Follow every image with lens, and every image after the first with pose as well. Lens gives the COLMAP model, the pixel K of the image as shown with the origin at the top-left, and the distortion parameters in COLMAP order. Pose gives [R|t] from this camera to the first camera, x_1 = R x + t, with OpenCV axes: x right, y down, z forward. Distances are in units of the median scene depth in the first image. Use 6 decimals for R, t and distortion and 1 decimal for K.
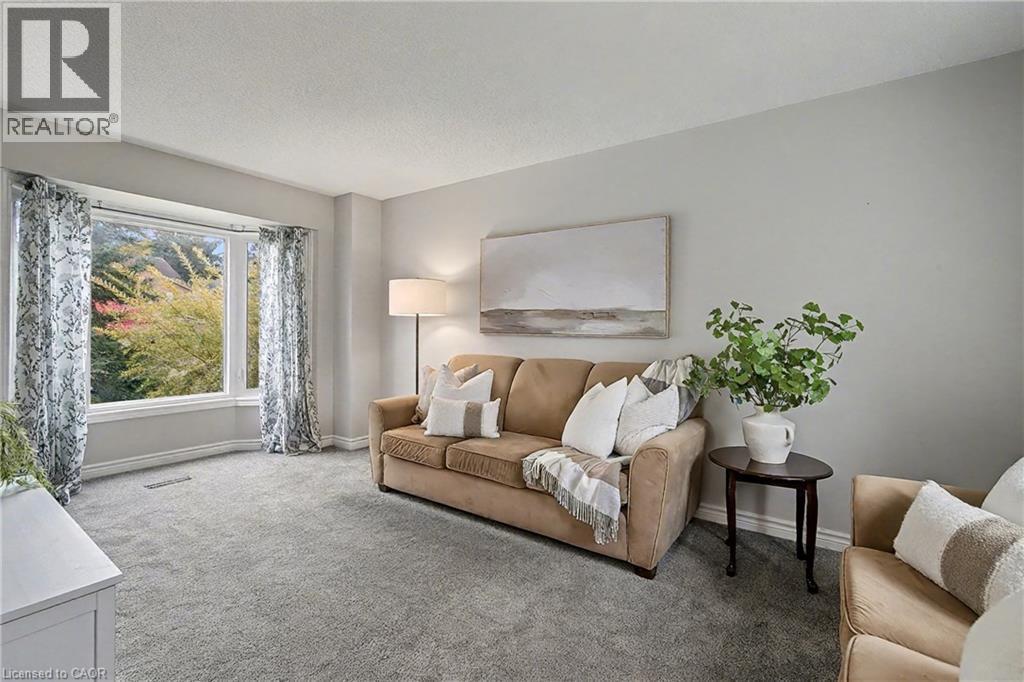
lens RADIAL K [[452.0, 0, 516.7], [0, 452.0, 333.0], [0, 0, 1]] dist [0.003819, 0.000801]
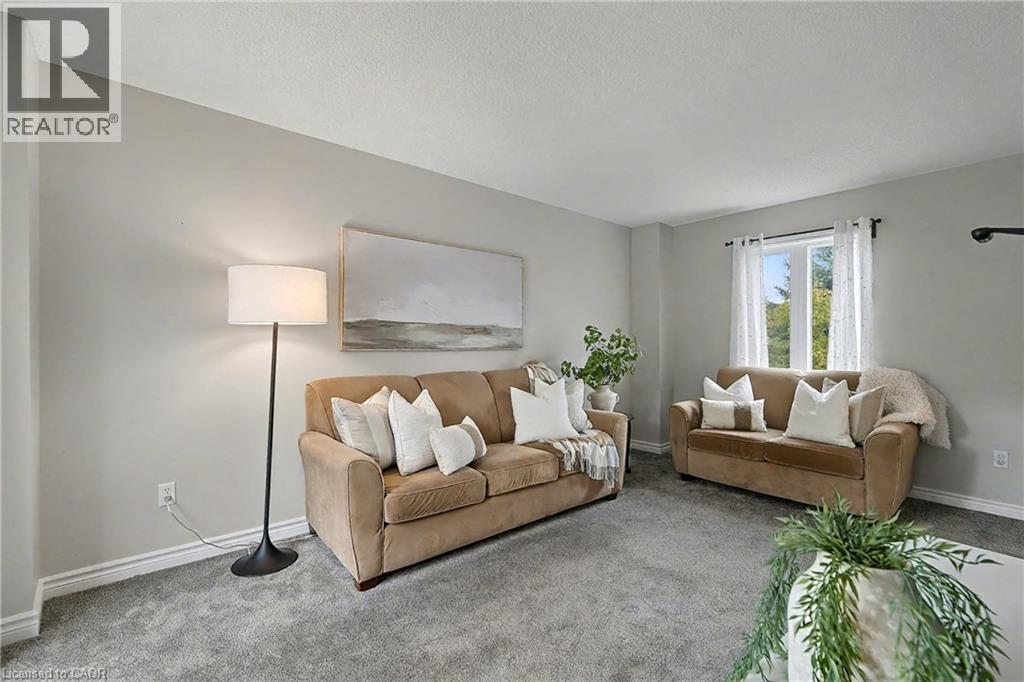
lens RADIAL K [[452.0, 0, 520.7], [0, 452.0, 337.4], [0, 0, 1]] dist [0.003819, 0.000801]
pose [[0.231378, -0.002739, 0.972860, -0.989678], [0.008739, 0.999962, 0.000737, -0.023893], [-0.972825, 0.008332, 0.231393, 0.690288]]
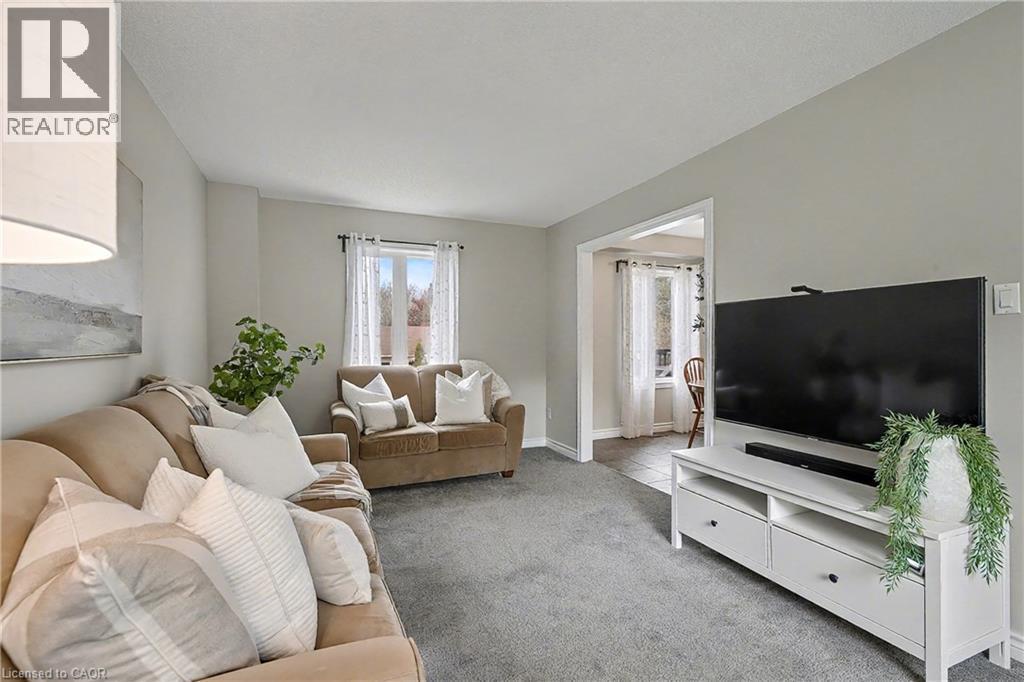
lens RADIAL K [[452.0, 0, 516.5], [0, 452.0, 343.4], [0, 0, 1]] dist [0.003819, 0.000801]
pose [[-0.854865, -0.011567, 0.518721, -0.550514], [-0.003325, 0.999853, 0.016817, -0.020219], [-0.518839, 0.012652, -0.854778, 1.312558]]
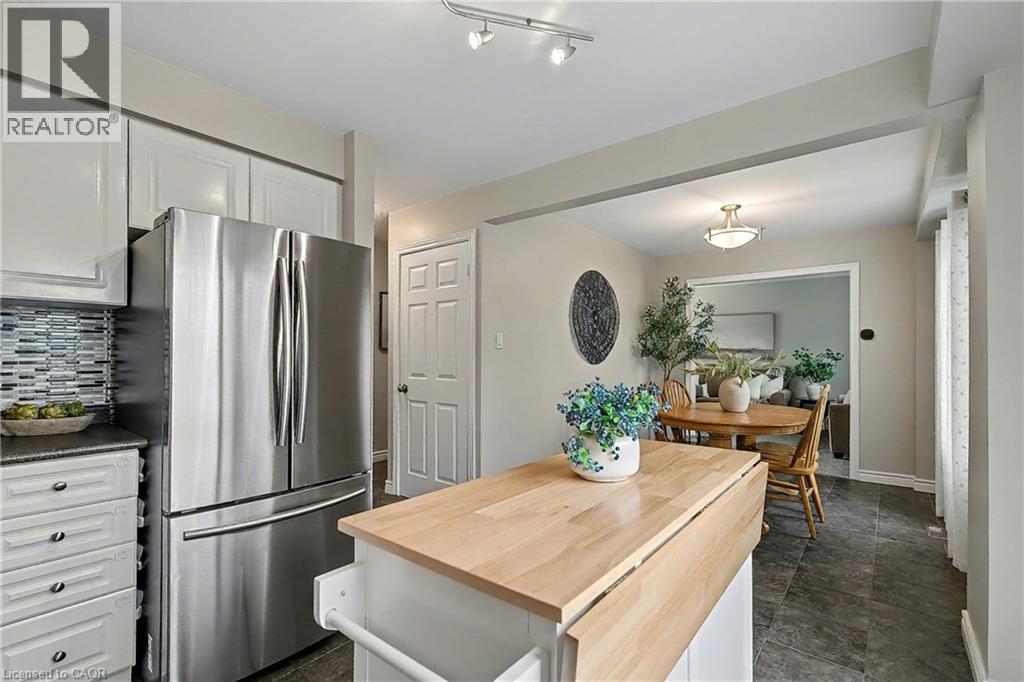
lens RADIAL K [[452.0, 0, 503.1], [0, 452.0, 349.9], [0, 0, 1]] dist [0.003819, 0.000801]
pose [[0.995126, -0.003771, -0.098538, -0.989065], [0.002170, 0.999864, -0.016351, -0.007707], [0.098586, 0.016058, 0.994999, -1.801305]]
